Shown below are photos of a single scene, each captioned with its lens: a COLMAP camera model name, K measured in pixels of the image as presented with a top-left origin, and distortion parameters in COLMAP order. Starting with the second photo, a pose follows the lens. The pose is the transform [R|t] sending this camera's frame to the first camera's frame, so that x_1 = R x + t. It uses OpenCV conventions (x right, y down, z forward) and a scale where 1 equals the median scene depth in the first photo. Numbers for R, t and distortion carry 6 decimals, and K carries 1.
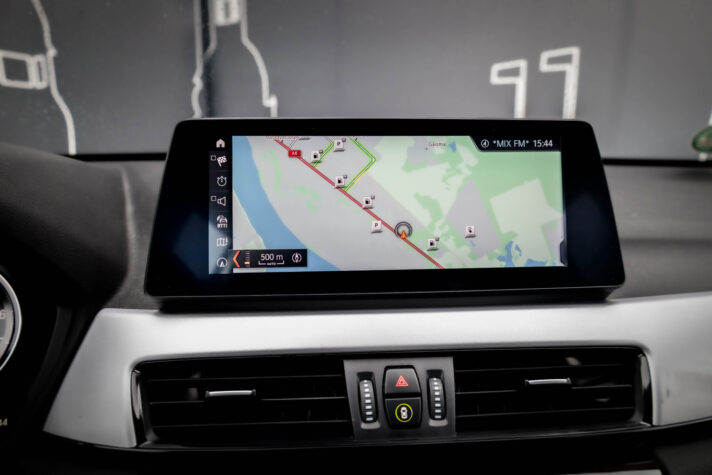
lens RADIAL K [[468.4, 0, 356.0], [0, 468.4, 237.5], [0, 0, 1]] dist [-0.002466, -0.000028]
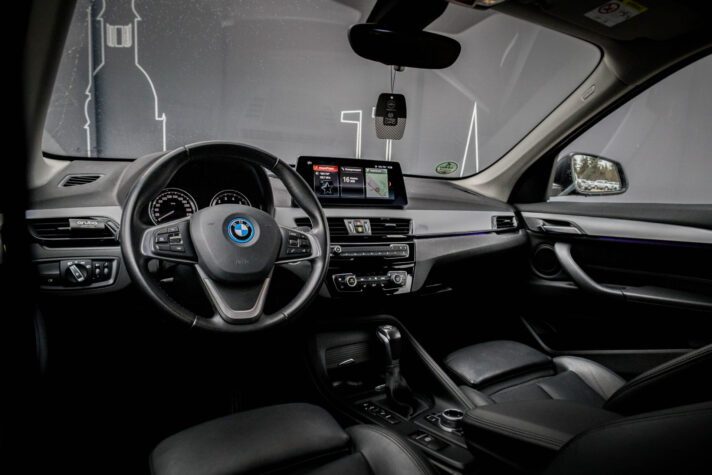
lens RADIAL K [[468.4, 0, 356.0], [0, 468.4, 237.5], [0, 0, 1]] dist [-0.002466, -0.000028]
pose [[0.934013, 0.000364, 0.357240, -1.318819], [0.010190, 0.999565, -0.027661, 0.516634], [-0.357095, 0.029476, 0.933603, -2.676821]]
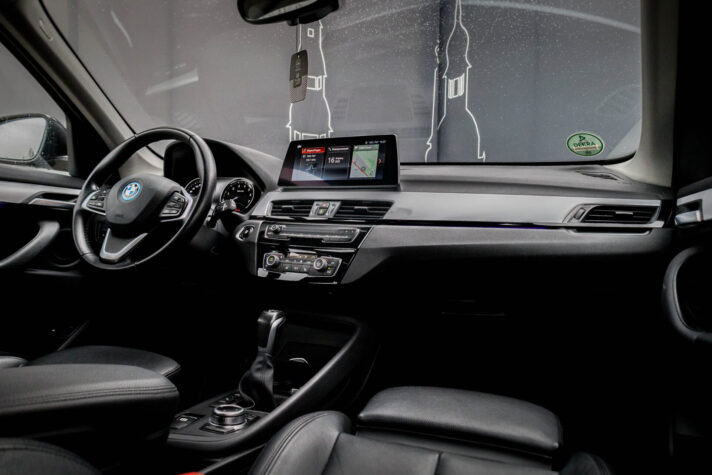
lens RADIAL K [[510.1, 0, 356.0], [0, 510.1, 237.5], [0, 0, 1]] dist [0.001667, 0.000673]
pose [[0.844108, 0.043184, -0.534432, 2.315832], [-0.122205, 0.986012, -0.113344, 0.924644], [0.522061, 0.160985, 0.837577, -2.049309]]
